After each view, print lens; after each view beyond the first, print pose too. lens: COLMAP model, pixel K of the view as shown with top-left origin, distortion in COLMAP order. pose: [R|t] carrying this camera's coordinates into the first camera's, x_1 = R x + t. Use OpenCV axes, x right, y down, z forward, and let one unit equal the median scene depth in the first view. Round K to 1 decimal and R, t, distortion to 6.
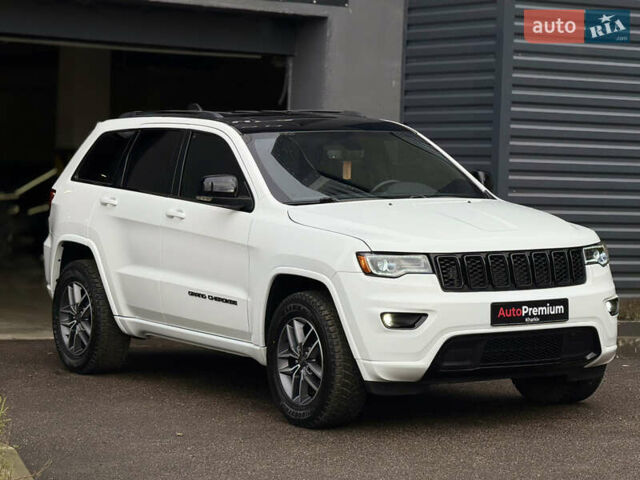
lens RADIAL K [[2288.8, 0, 320.0], [0, 2288.8, 240.0], [0, 0, 1]] dist [0.216076, -0.503548]
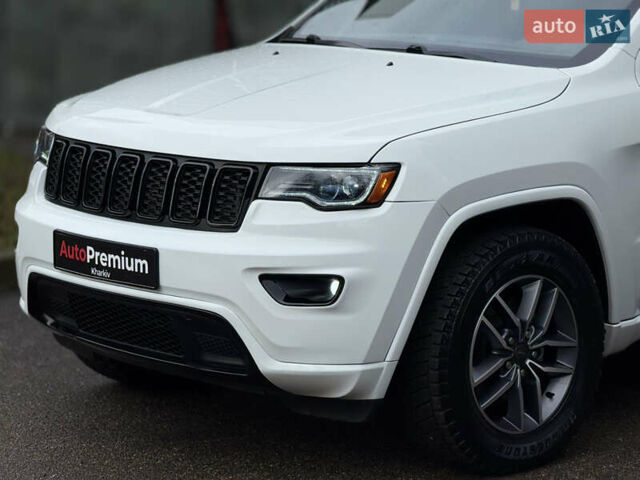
lens RADIAL K [[2288.8, 0, 320.0], [0, 2288.8, 240.0], [0, 0, 1]] dist [0.216076, -0.503548]
pose [[0.196355, 0.163971, -0.966726, 0.647189], [-0.059544, 0.986093, 0.155161, -0.064002], [0.978723, 0.027096, 0.203388, 0.938081]]
